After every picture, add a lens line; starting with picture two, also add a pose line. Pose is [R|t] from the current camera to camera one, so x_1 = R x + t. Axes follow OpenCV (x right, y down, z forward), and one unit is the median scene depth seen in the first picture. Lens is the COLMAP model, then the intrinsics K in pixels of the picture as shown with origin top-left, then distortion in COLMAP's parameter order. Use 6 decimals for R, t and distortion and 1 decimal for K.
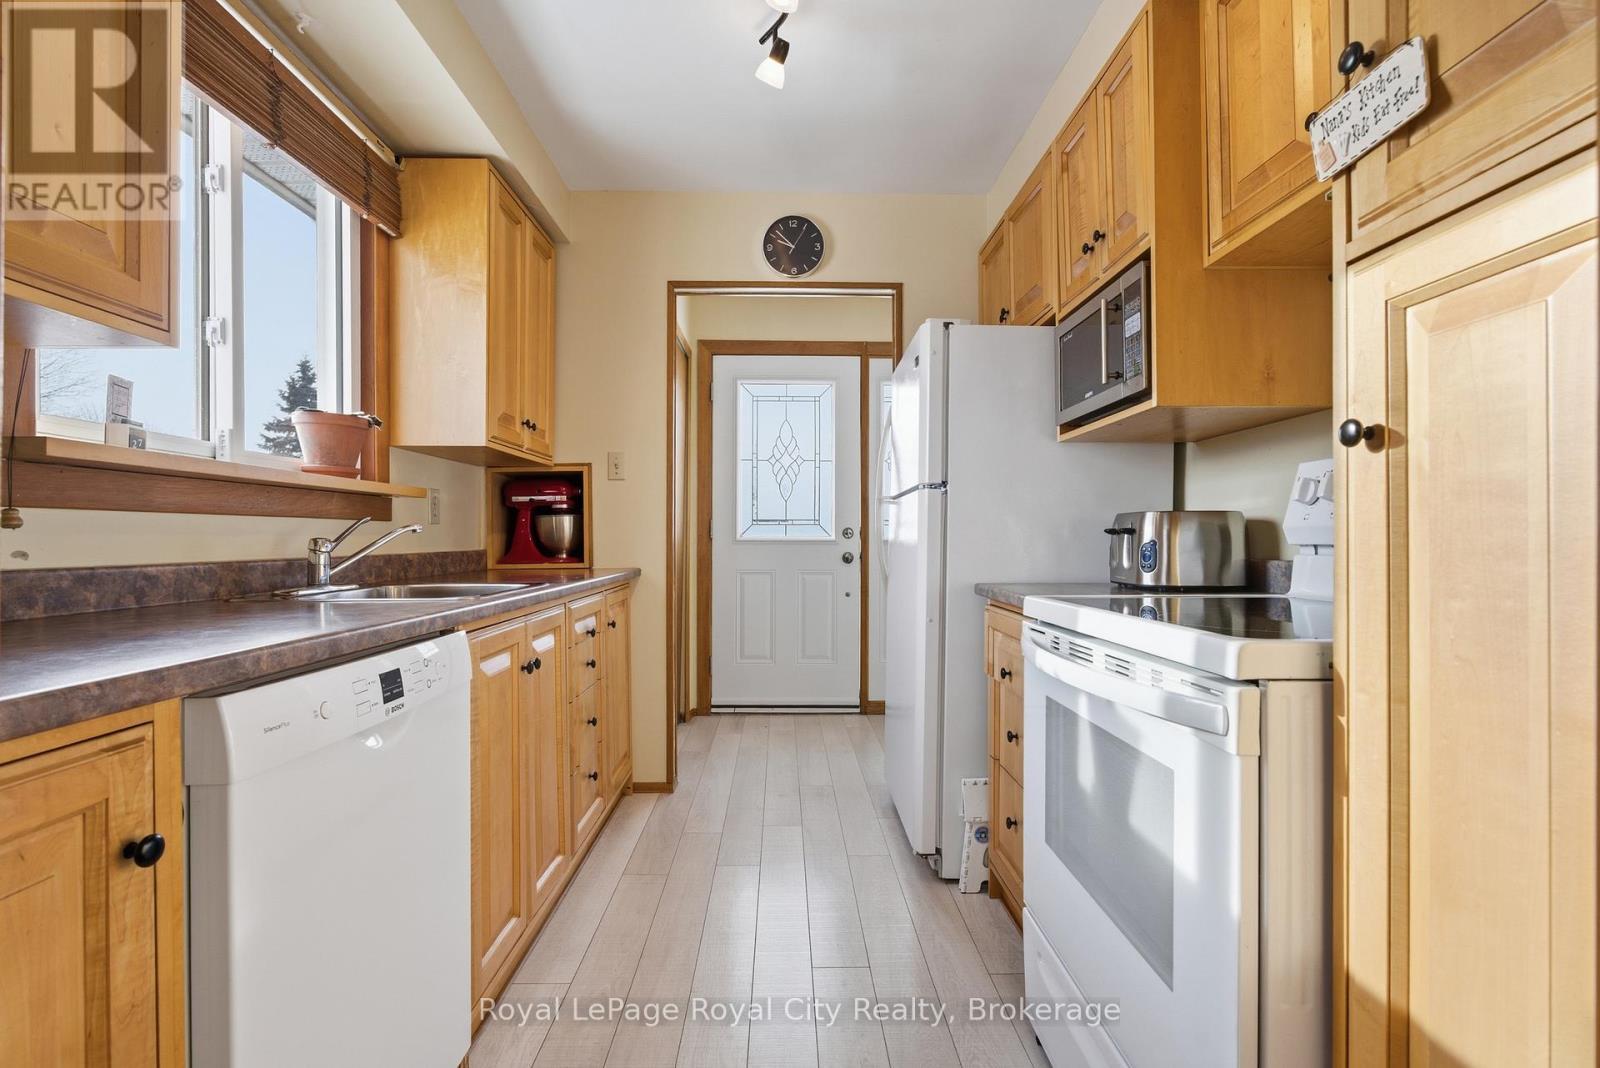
lens RADIAL K [[715.6, 0, 805.4], [0, 715.6, 538.7], [0, 0, 1]] dist [-0.013527, 0.000623]
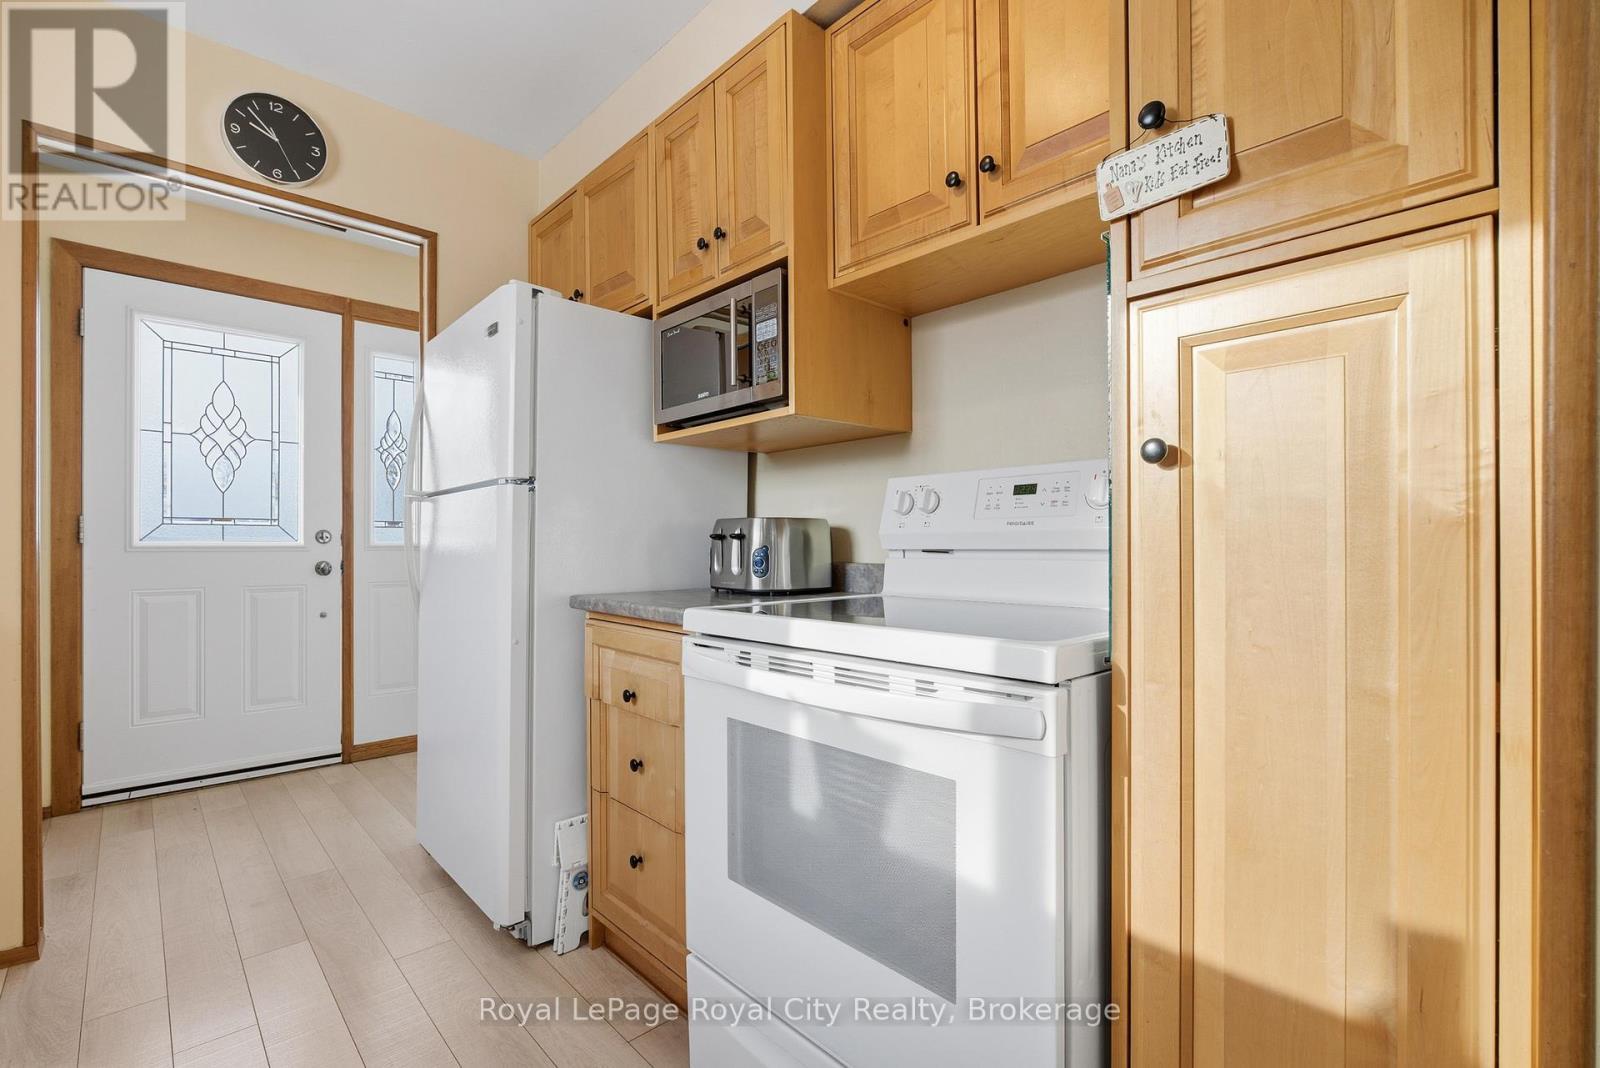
lens RADIAL K [[705.3, 0, 796.7], [0, 705.3, 544.9], [0, 0, 1]] dist [-0.021179, 0.005428]
pose [[0.751173, -0.003230, 0.660098, -0.140903], [0.001249, 0.999993, 0.003472, -0.002441], [-0.660105, -0.001784, 0.751171, 0.202888]]
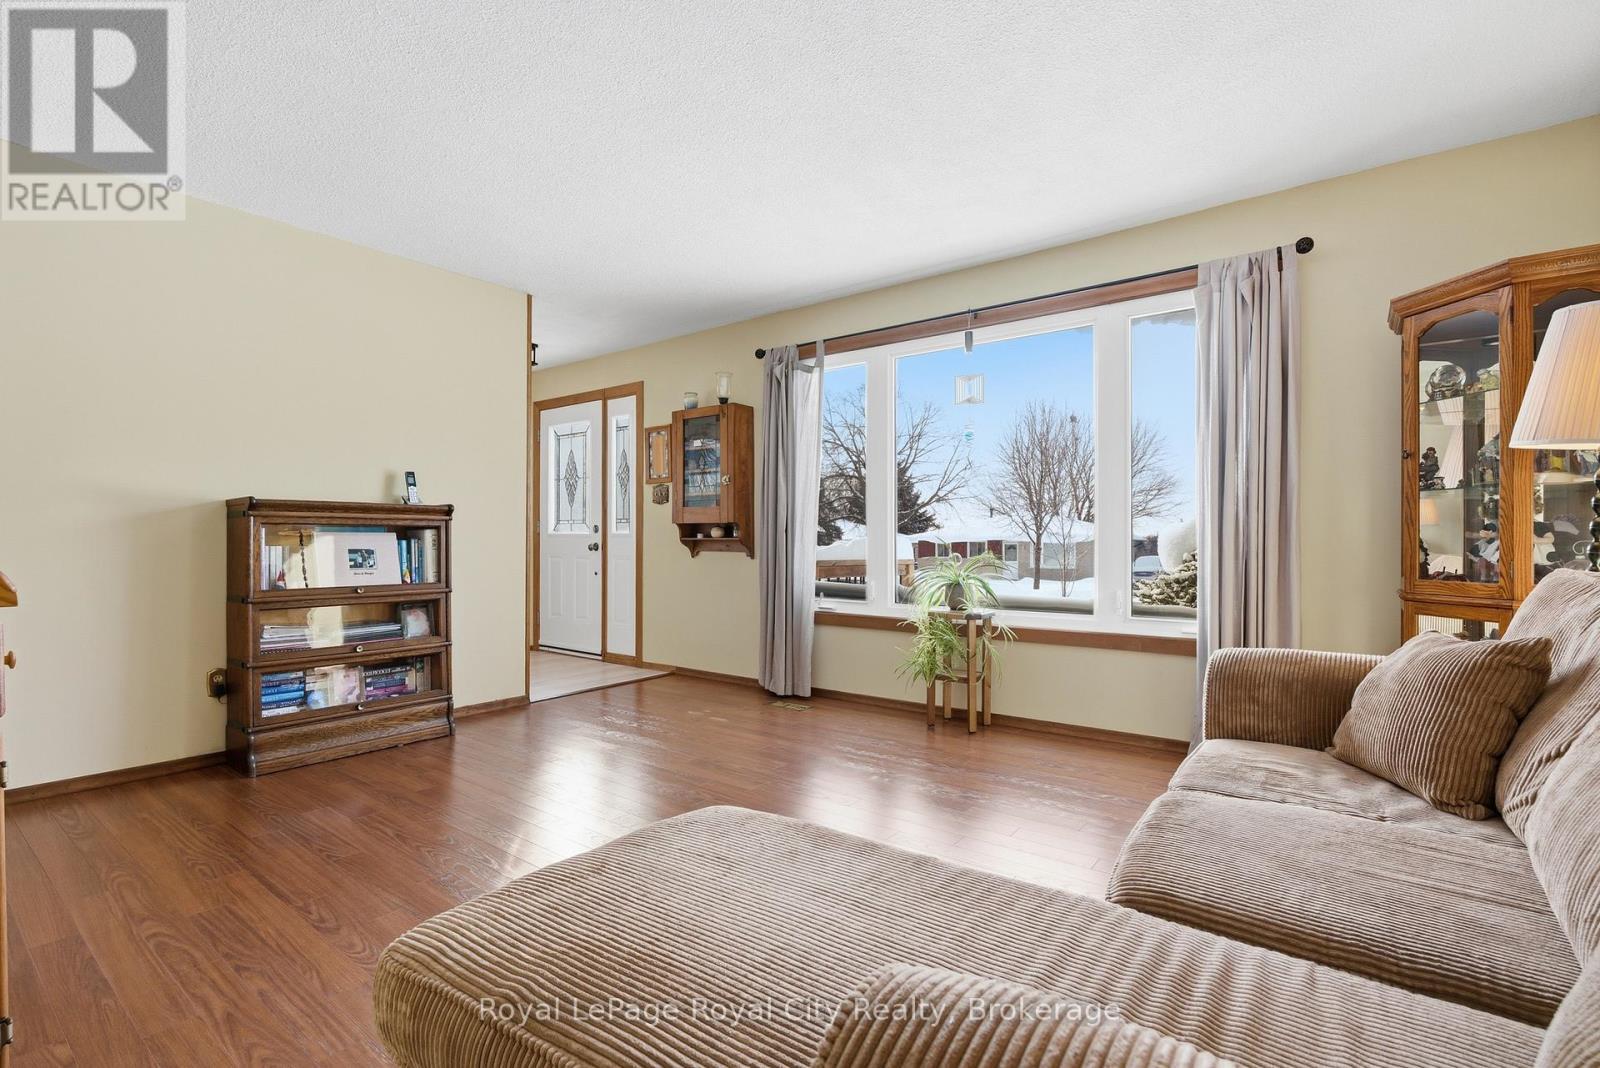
lens RADIAL K [[715.6, 0, 805.4], [0, 715.6, 538.7], [0, 0, 1]] dist [-0.013527, 0.000623]
pose [[0.780533, 0.002931, -0.625107, 3.077486], [-0.000333, 0.999991, 0.004273, 0.013233], [0.625114, -0.003127, 0.780527, 0.439462]]
